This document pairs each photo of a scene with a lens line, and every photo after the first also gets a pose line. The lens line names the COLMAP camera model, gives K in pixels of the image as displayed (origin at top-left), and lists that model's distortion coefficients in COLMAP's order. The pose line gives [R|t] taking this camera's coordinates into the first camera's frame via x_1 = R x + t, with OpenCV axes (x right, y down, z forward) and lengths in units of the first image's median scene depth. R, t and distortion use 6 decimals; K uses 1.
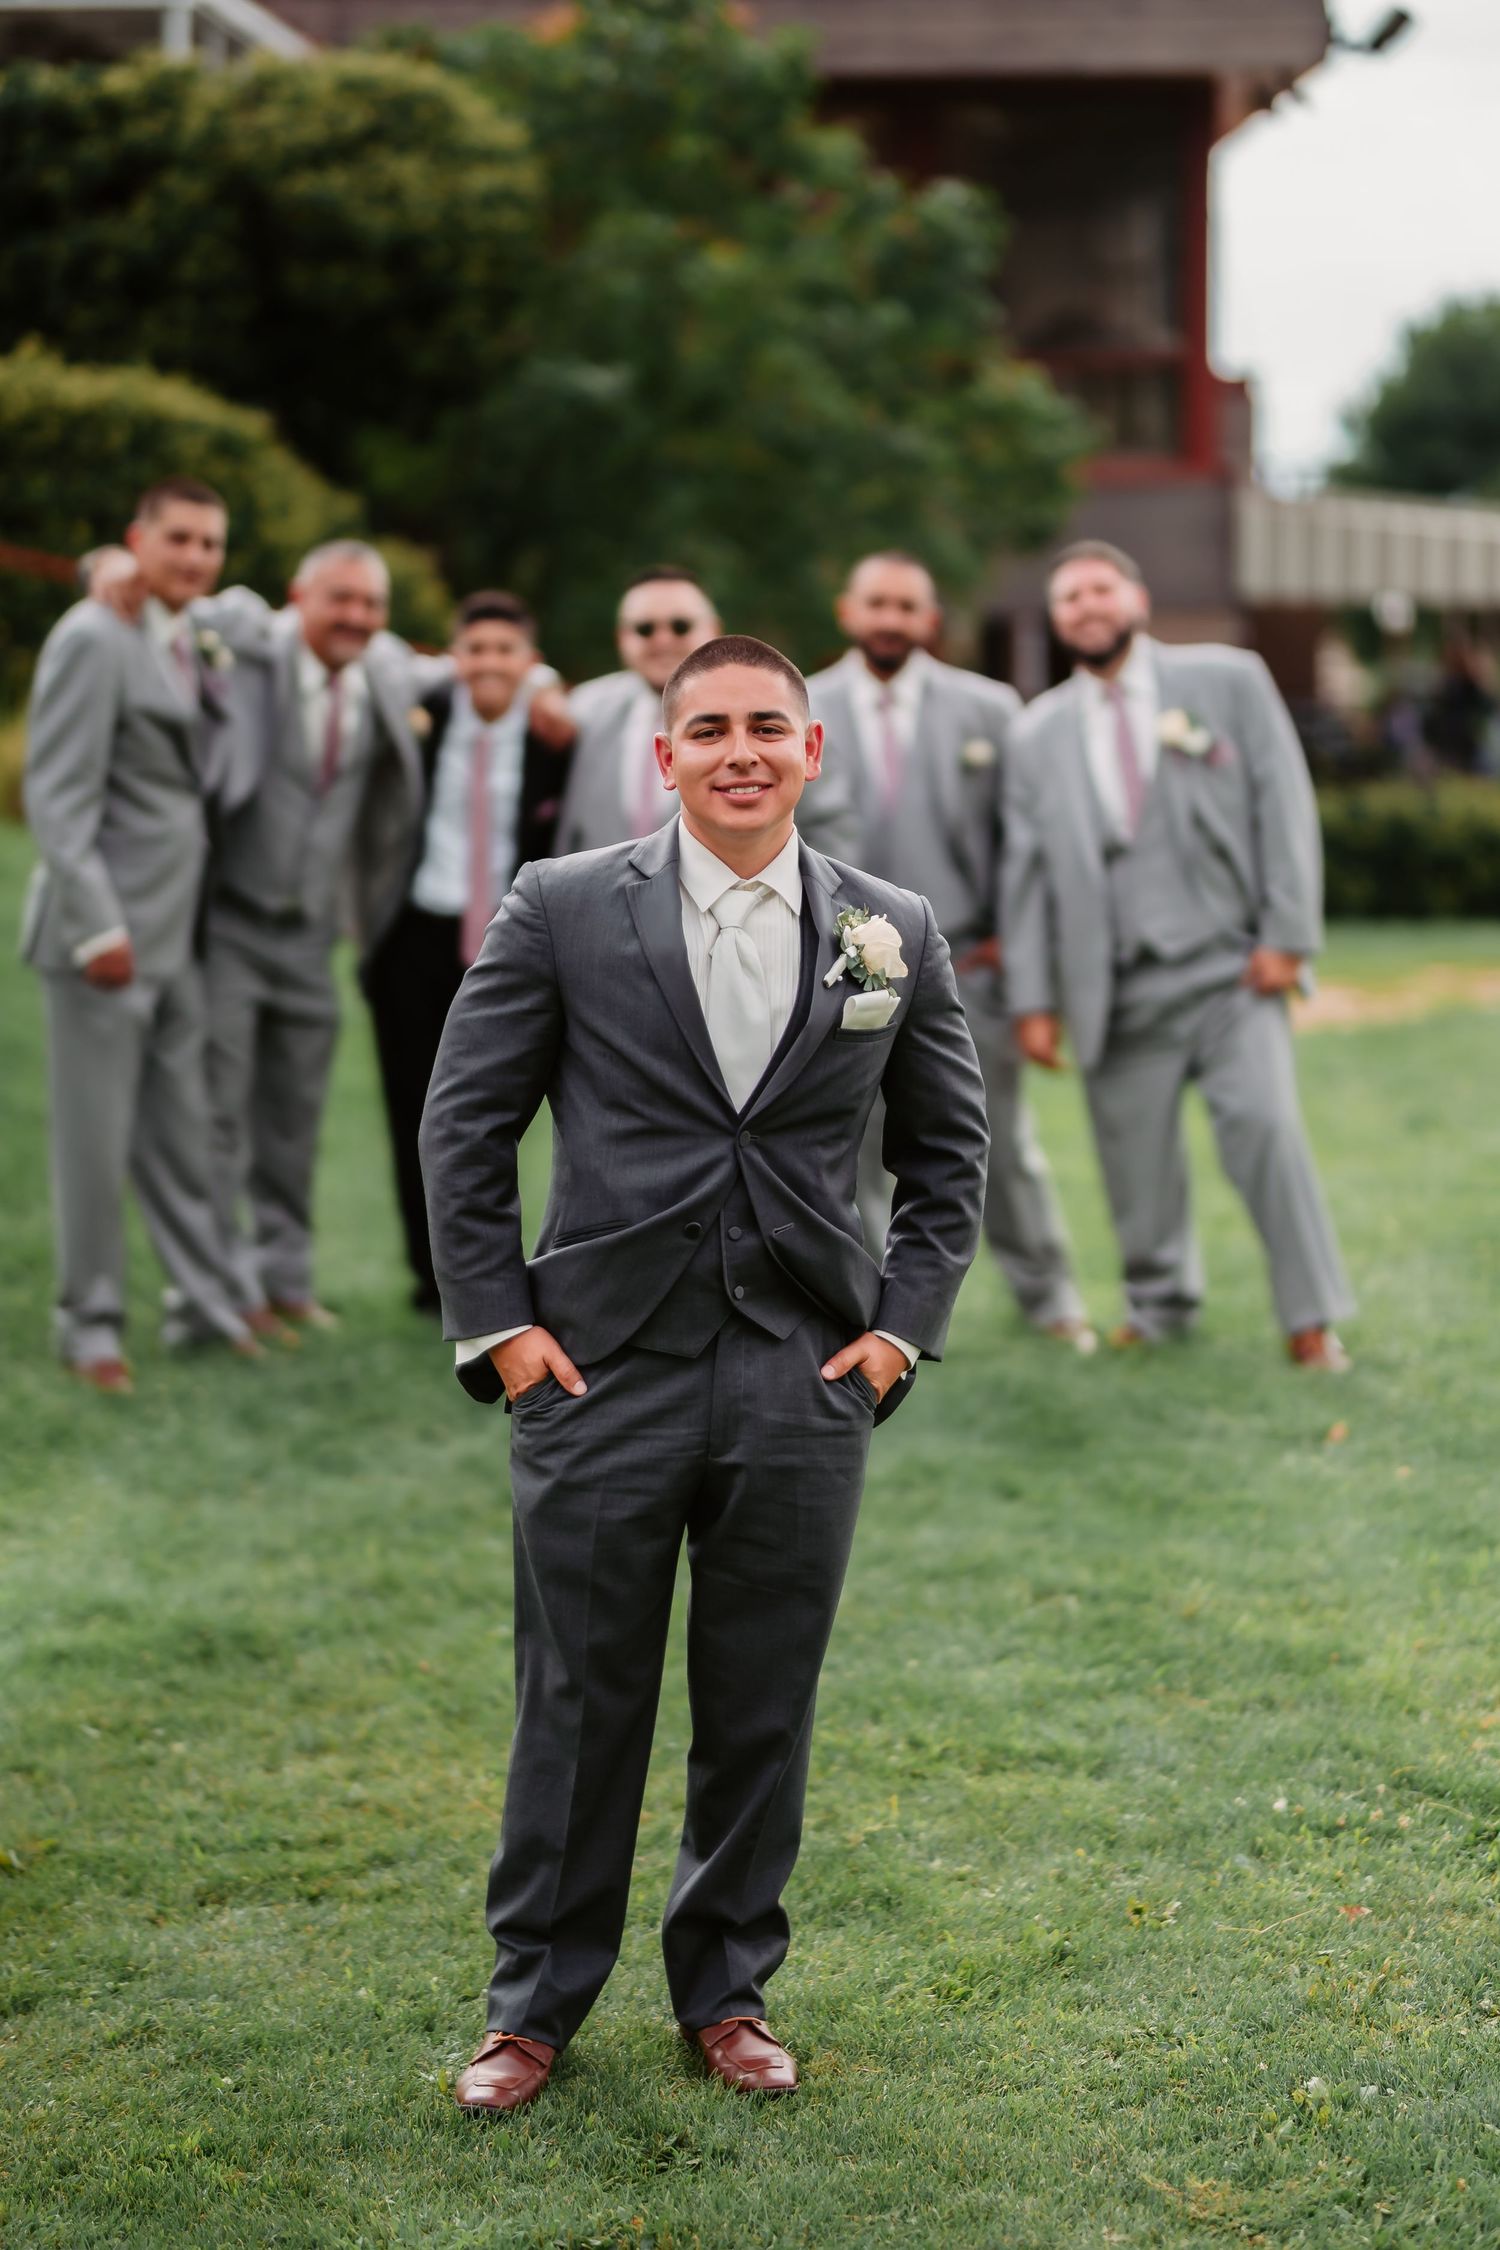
lens RADIAL K [[5480.0, 0, 749.4], [0, 5480.0, 1226.5], [0, 0, 1]] dist [-0.056471, 0.025793]
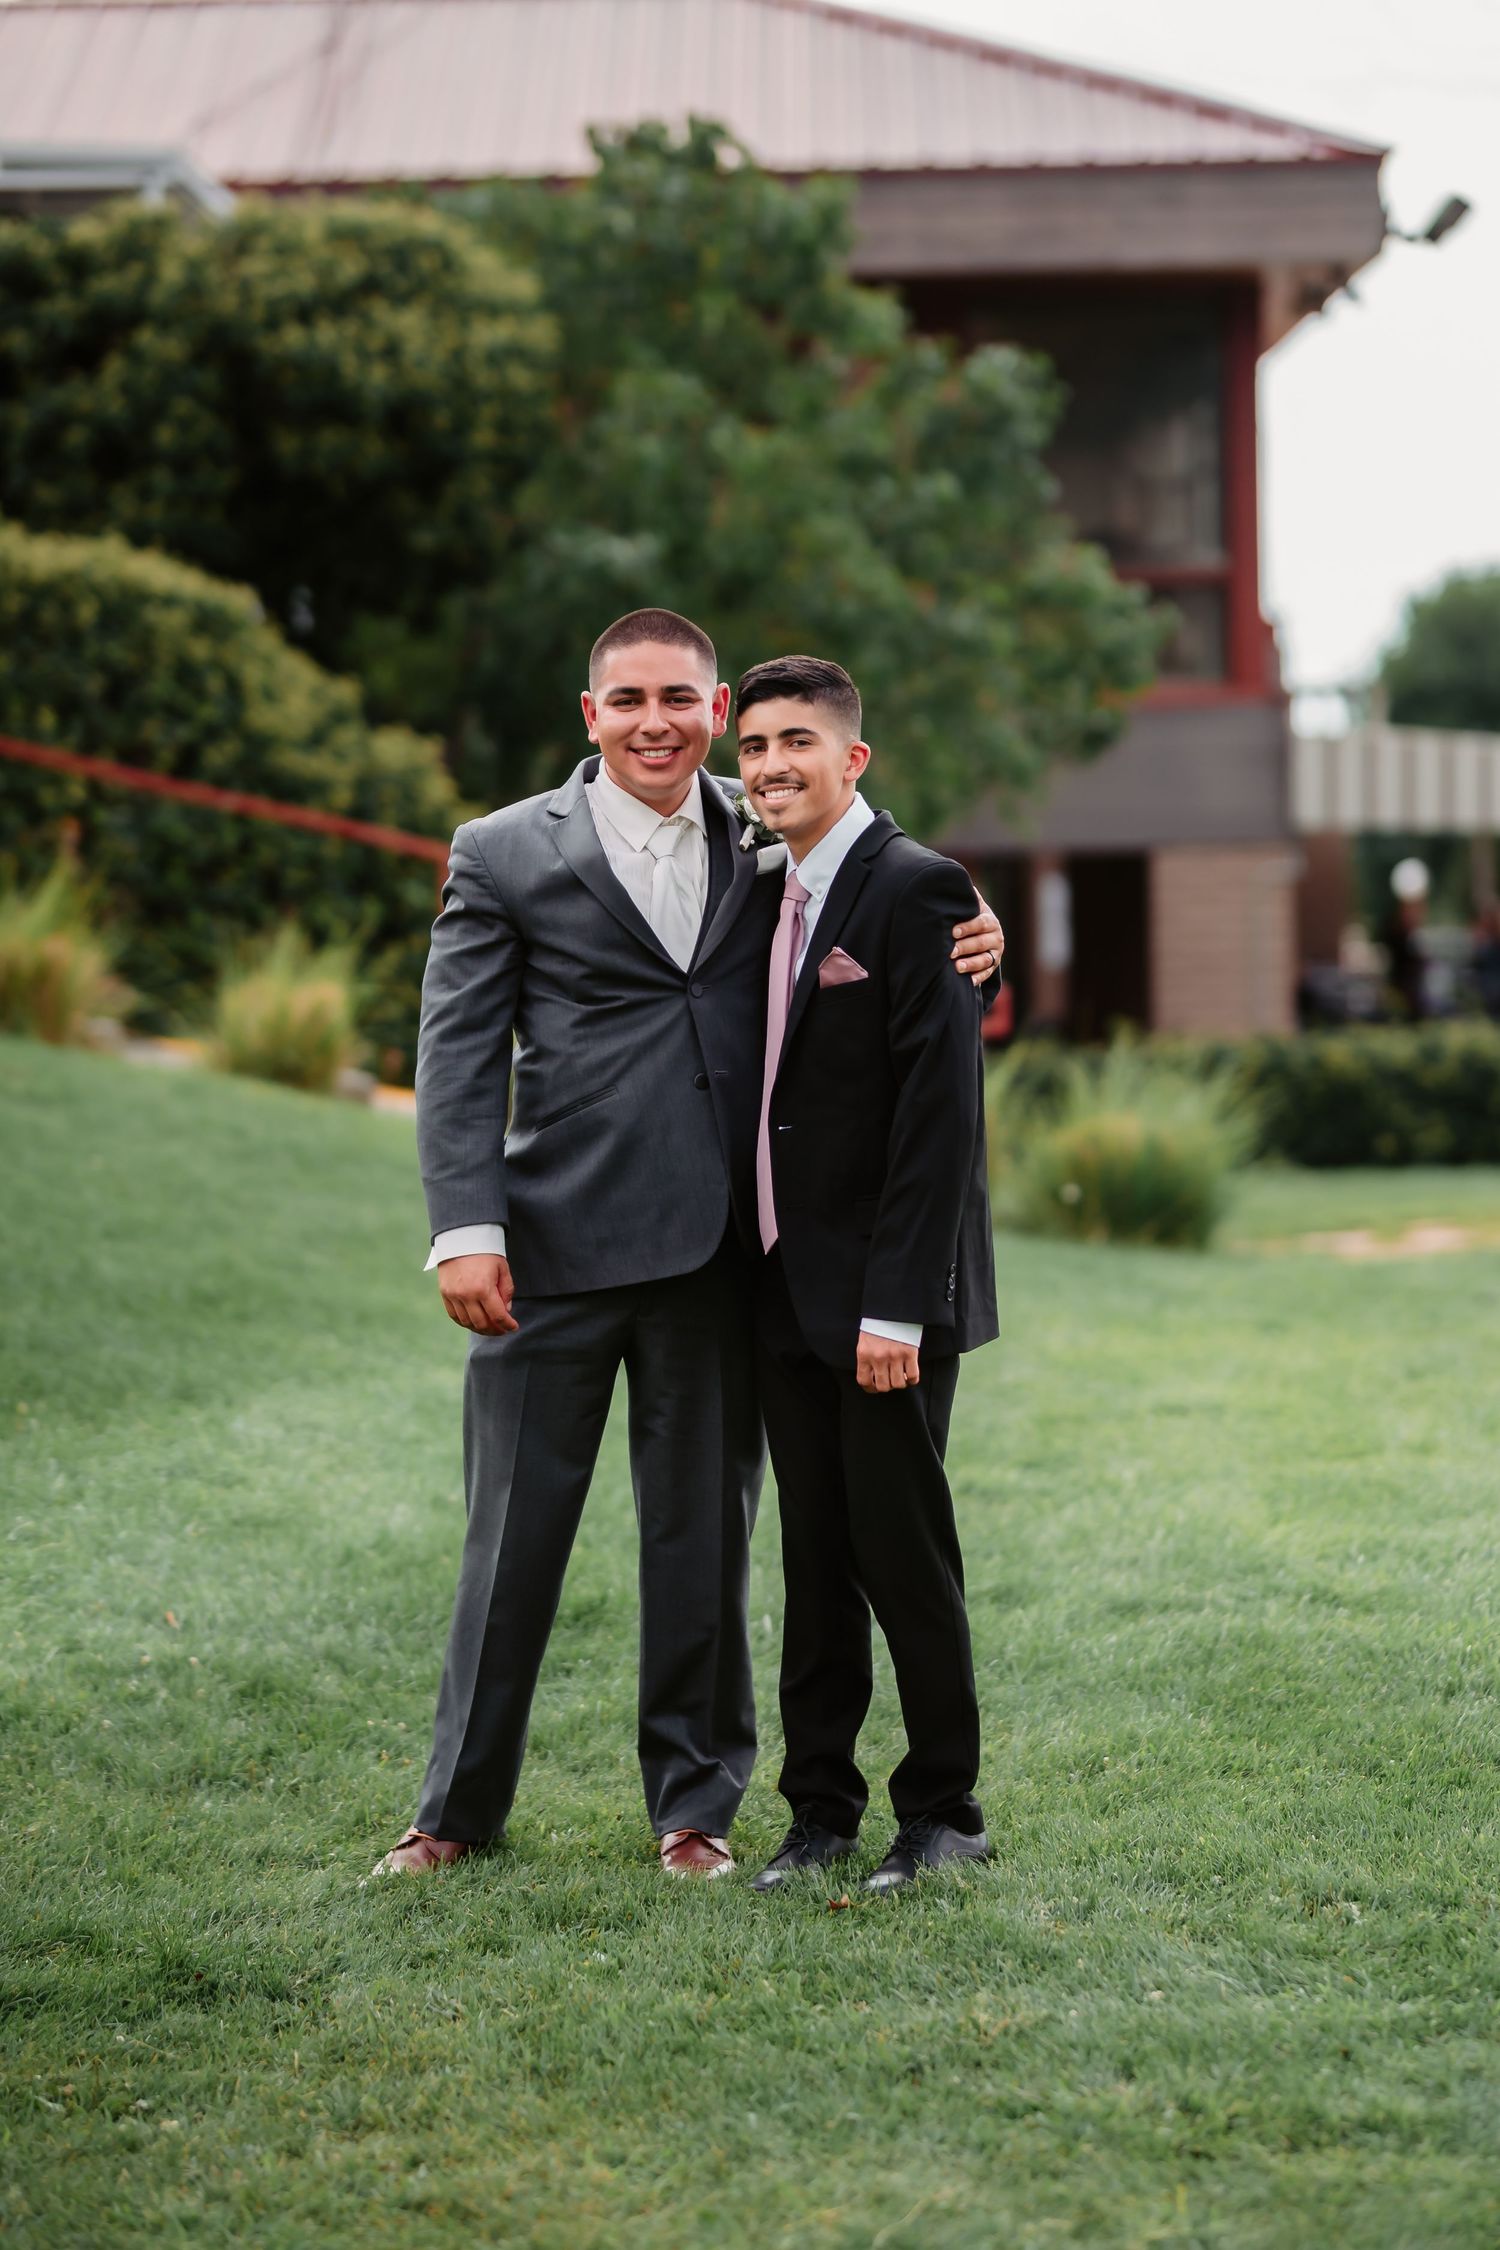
lens RADIAL K [[5542.5, 0, 743.4], [0, 5542.5, 1122.9], [0, 0, 1]] dist [0.011987, -0.489180]
pose [[0.999924, -0.012127, 0.002357, -0.026446], [0.012270, 0.997130, -0.074714, 0.017065], [-0.001444, 0.074737, 0.997202, 0.239323]]
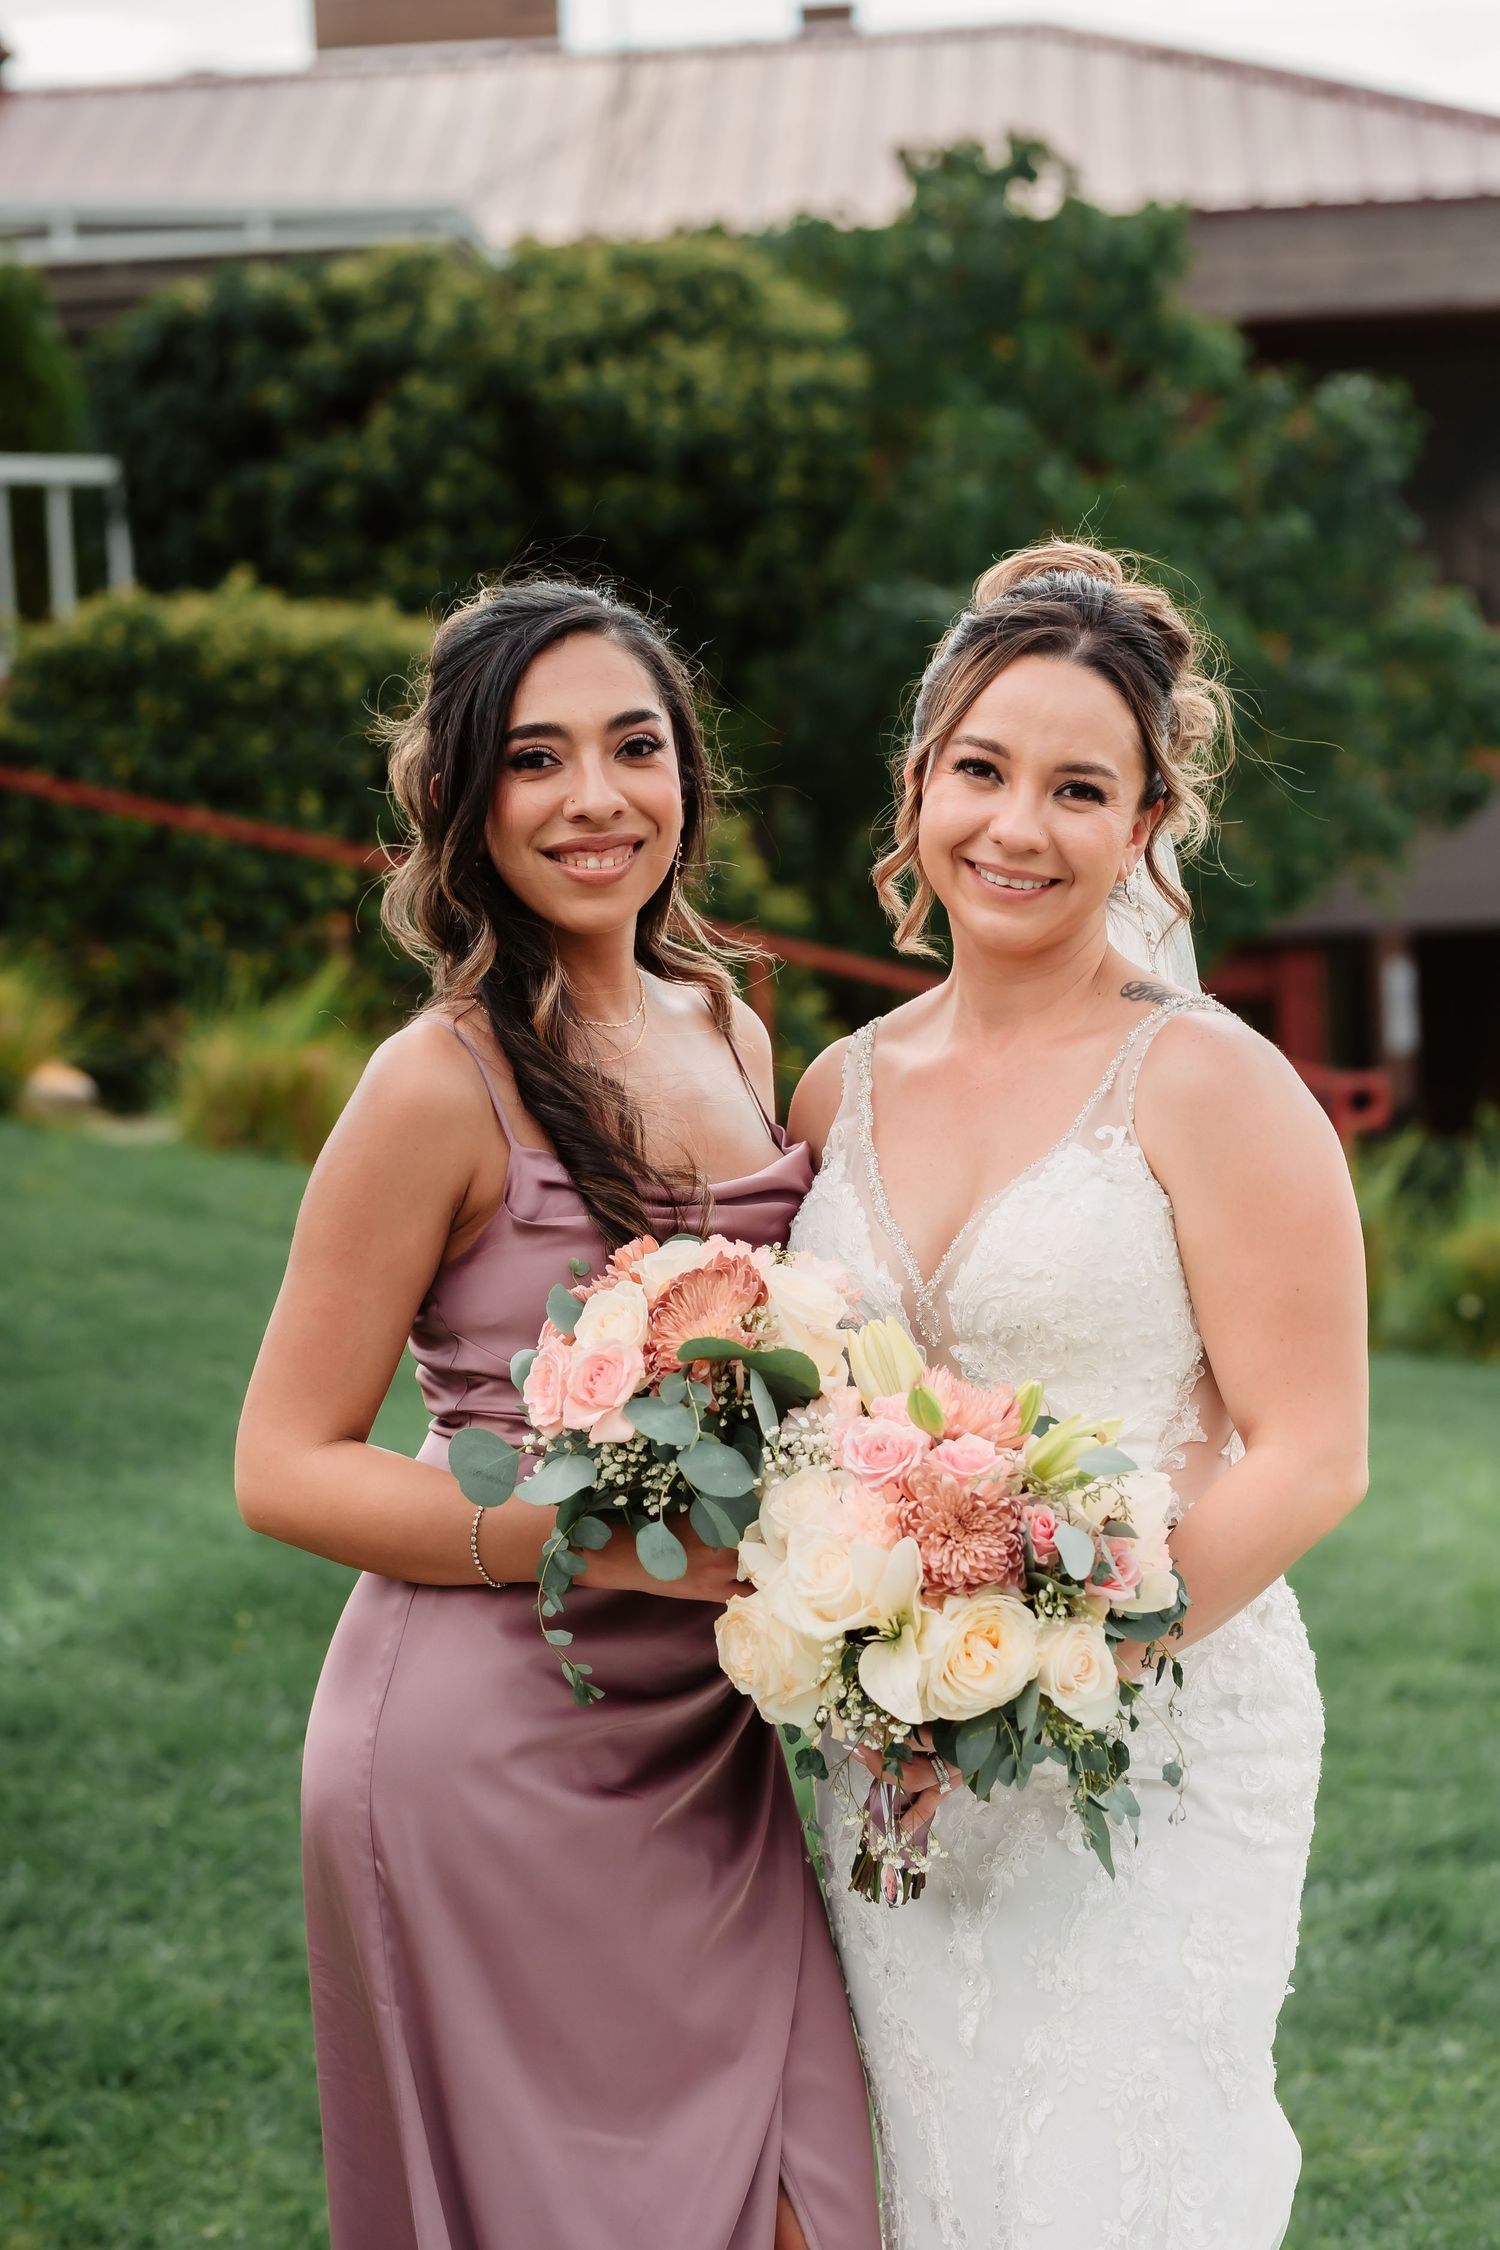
lens RADIAL K [[5509.3, 0, 754.4], [0, 5509.3, 1122.3], [0, 0, 1]] dist [-0.023681, -0.458467]
pose [[0.997862, -0.036189, -0.054416, -0.033843], [0.030981, 0.995120, -0.093687, -0.005953], [0.057541, 0.091801, 0.994113, 0.463370]]
